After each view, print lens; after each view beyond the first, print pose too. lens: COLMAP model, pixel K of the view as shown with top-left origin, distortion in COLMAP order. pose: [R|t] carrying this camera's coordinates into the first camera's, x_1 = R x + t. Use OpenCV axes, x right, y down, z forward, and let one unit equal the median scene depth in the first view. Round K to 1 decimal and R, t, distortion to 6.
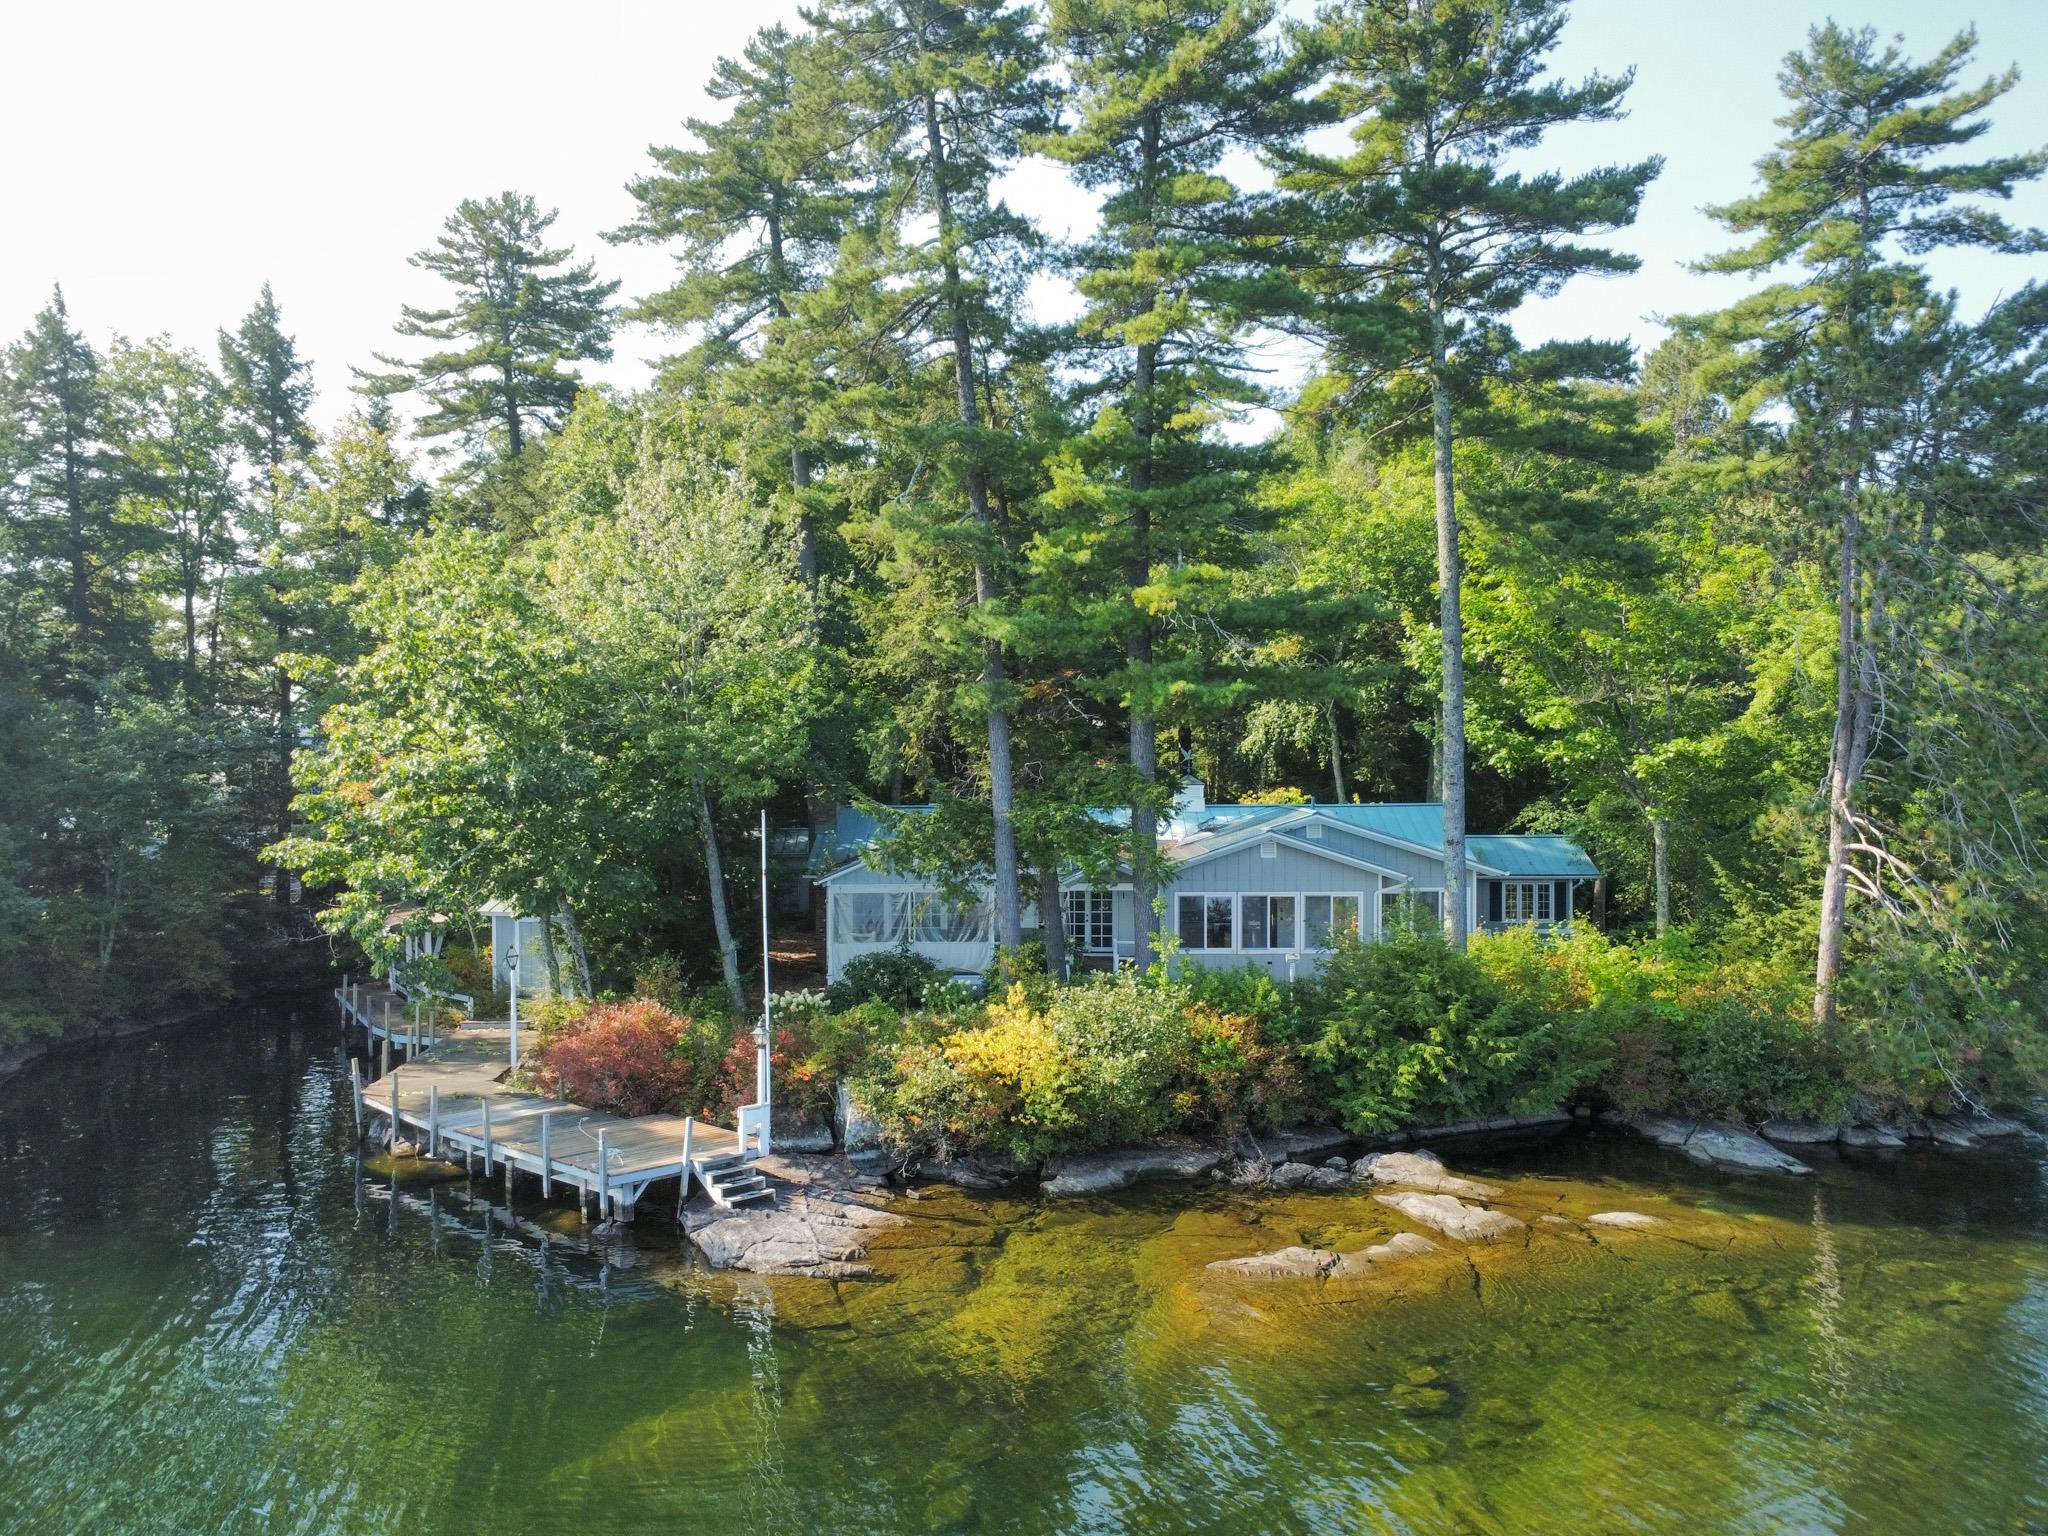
lens RADIAL K [[1543.2, 0, 1025.7], [0, 1543.2, 752.7], [0, 0, 1]] dist [0.002235, 0.006941]
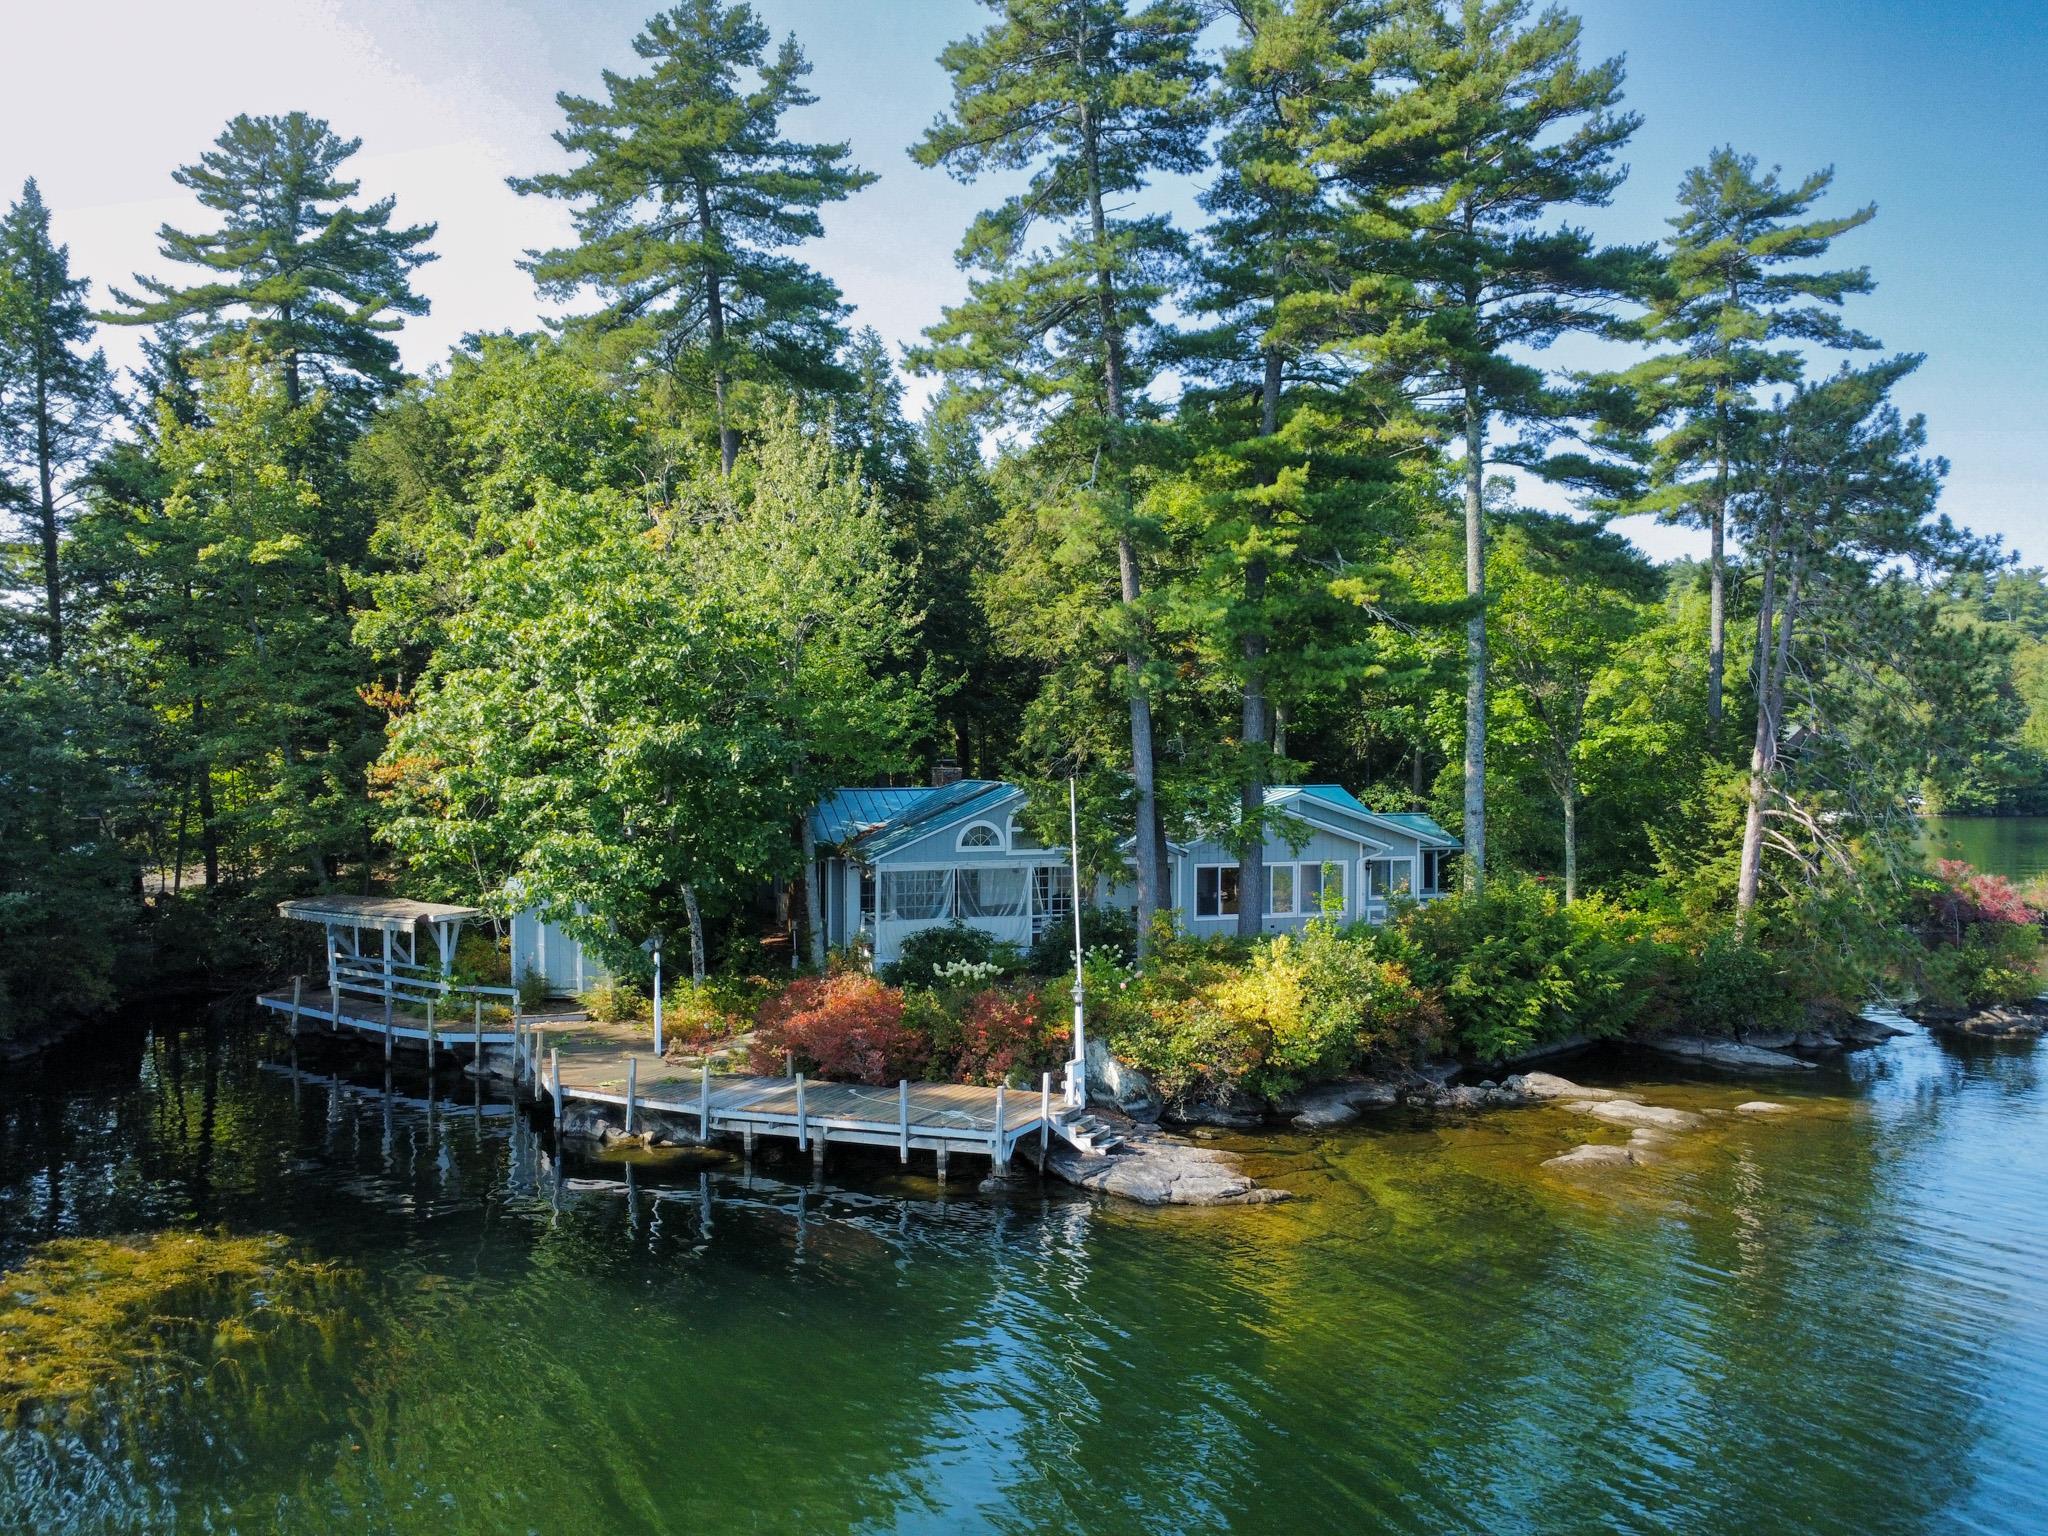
lens RADIAL K [[1543.2, 0, 1025.7], [0, 1543.2, 752.7], [0, 0, 1]] dist [0.002235, 0.006941]
pose [[0.943228, 0.004649, 0.332113, -0.435374], [-0.003803, 0.999988, -0.003198, 0.018778], [-0.332124, 0.001753, 0.943234, 0.021292]]
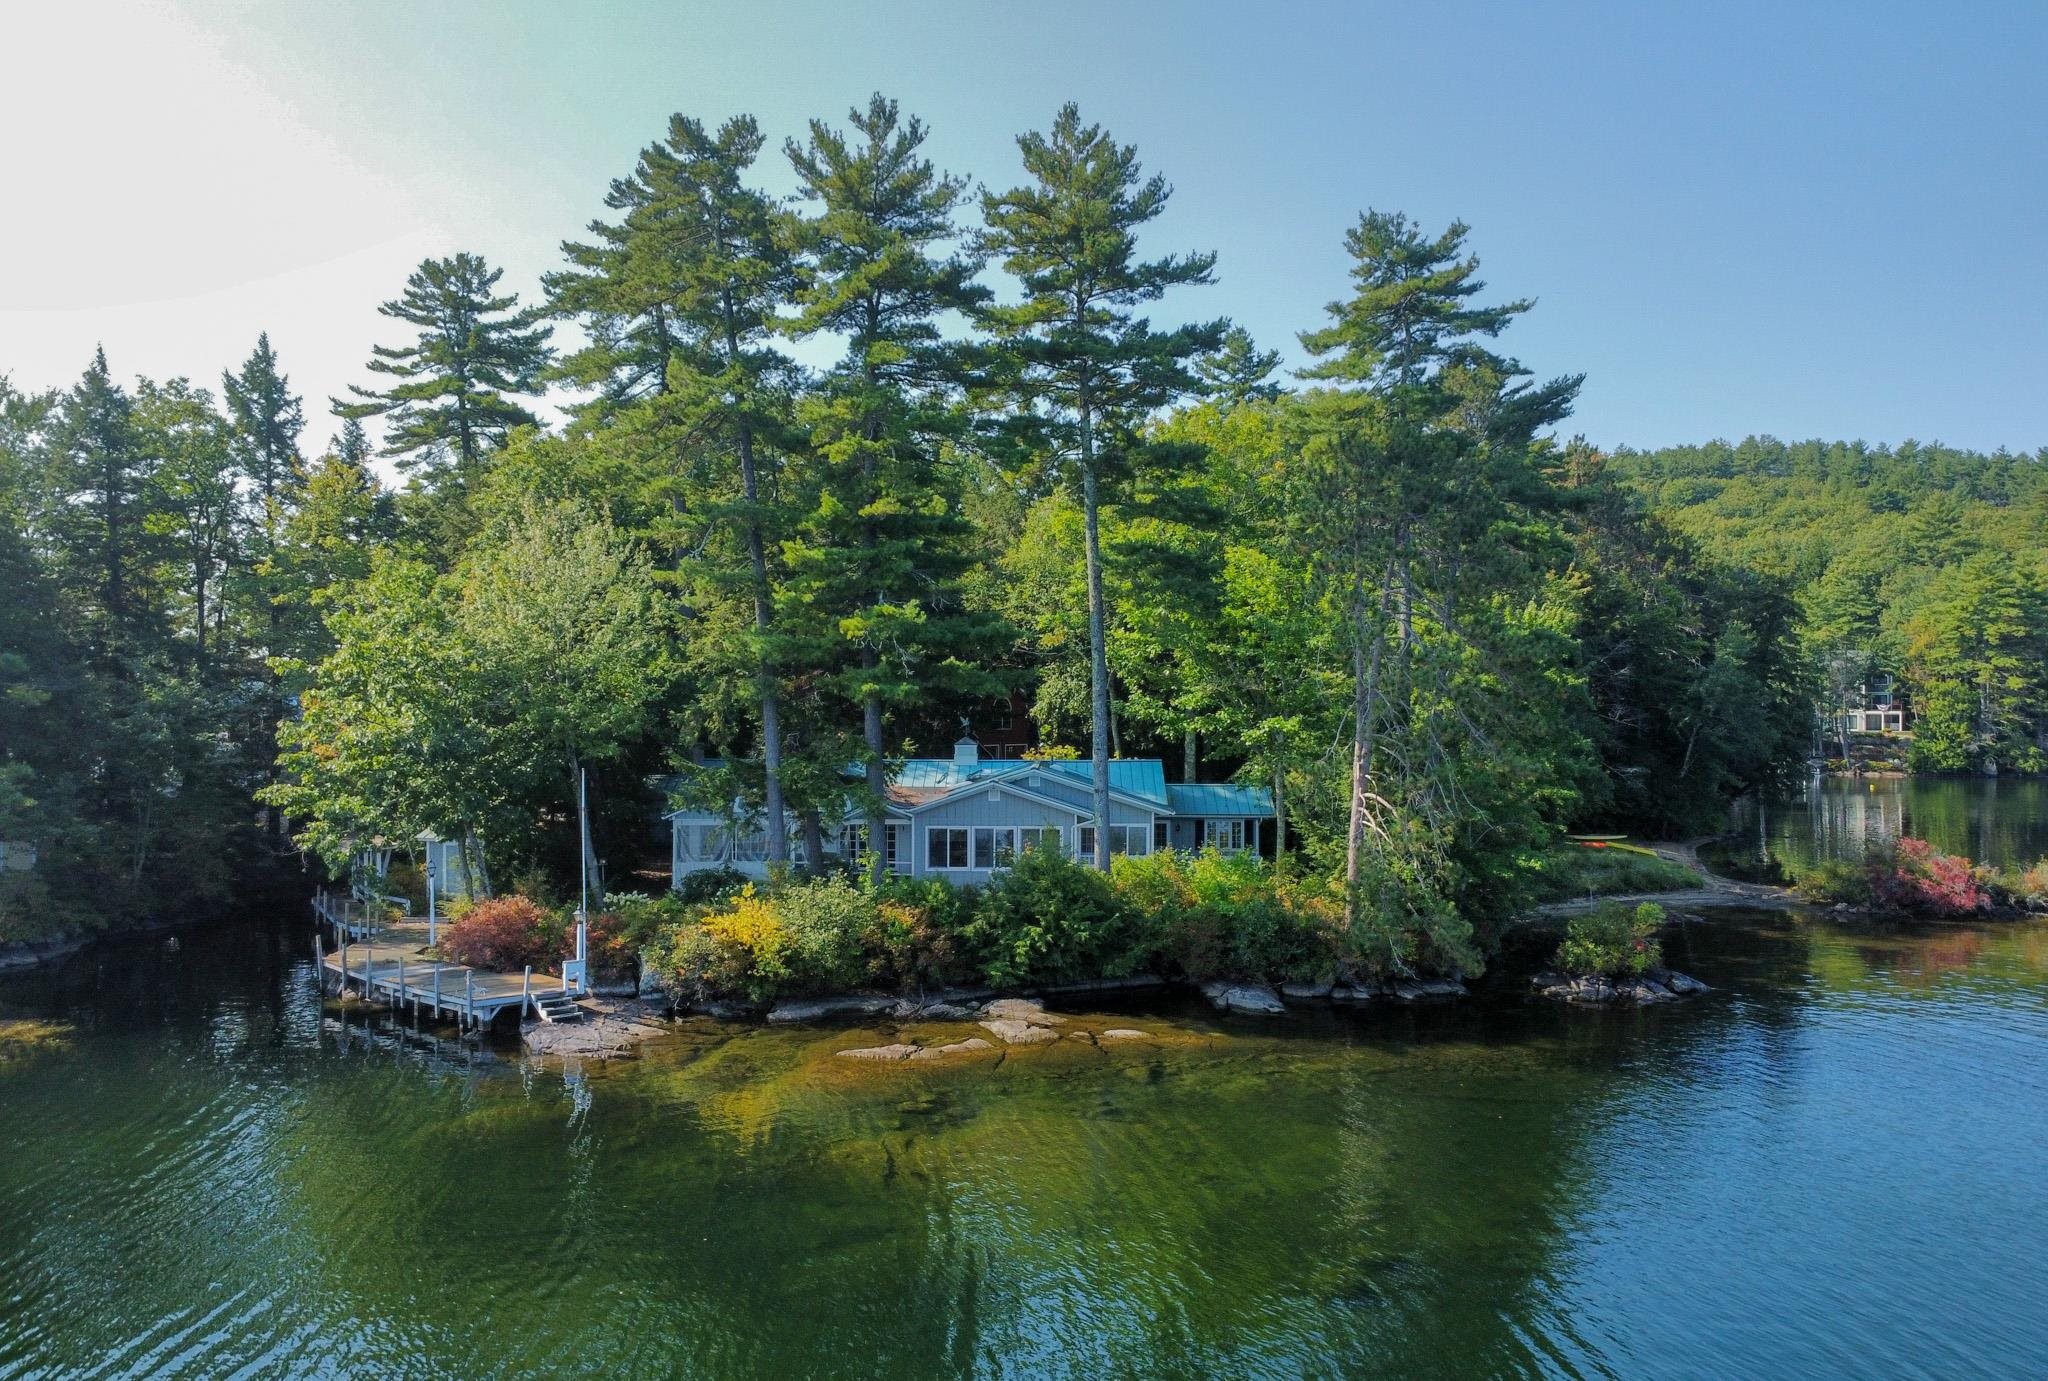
lens RADIAL K [[1542.8, 0, 1024.0], [0, 1542.8, 690.5], [0, 0, 1]] dist [0.005042, 0.002434]
pose [[0.999988, 0.004970, -0.000309, 0.213312], [-0.004970, 0.999986, -0.001926, -0.031552], [0.000299, 0.001927, 0.999998, -0.423342]]
